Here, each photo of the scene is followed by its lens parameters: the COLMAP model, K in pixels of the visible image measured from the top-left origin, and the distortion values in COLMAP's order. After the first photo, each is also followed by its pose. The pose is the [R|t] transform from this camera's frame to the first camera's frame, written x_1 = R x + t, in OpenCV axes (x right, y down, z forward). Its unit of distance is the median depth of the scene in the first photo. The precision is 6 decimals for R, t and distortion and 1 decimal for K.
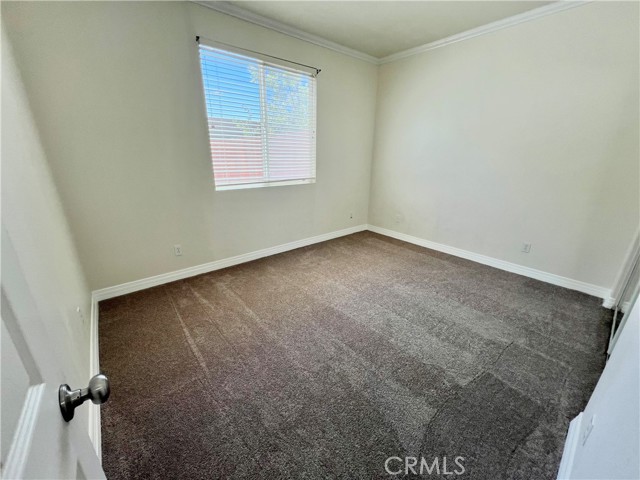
lens RADIAL K [[256.5, 0, 319.5], [0, 256.5, 243.1], [0, 0, 1]] dist [-0.001448, 0.000305]
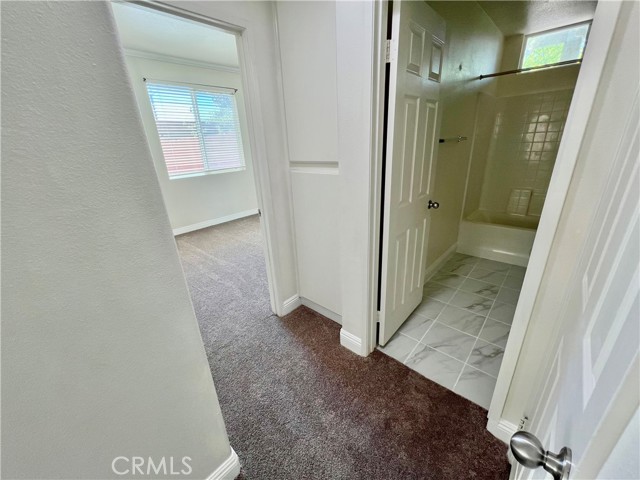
lens RADIAL K [[257.0, 0, 322.5], [0, 257.0, 243.0], [0, 0, 1]] dist [0.000114, -0.000311]
pose [[0.988854, -0.096609, 0.113291, 0.226370], [0.090465, 0.994198, 0.058189, 0.131328], [-0.118256, -0.047292, 0.991856, -0.509976]]
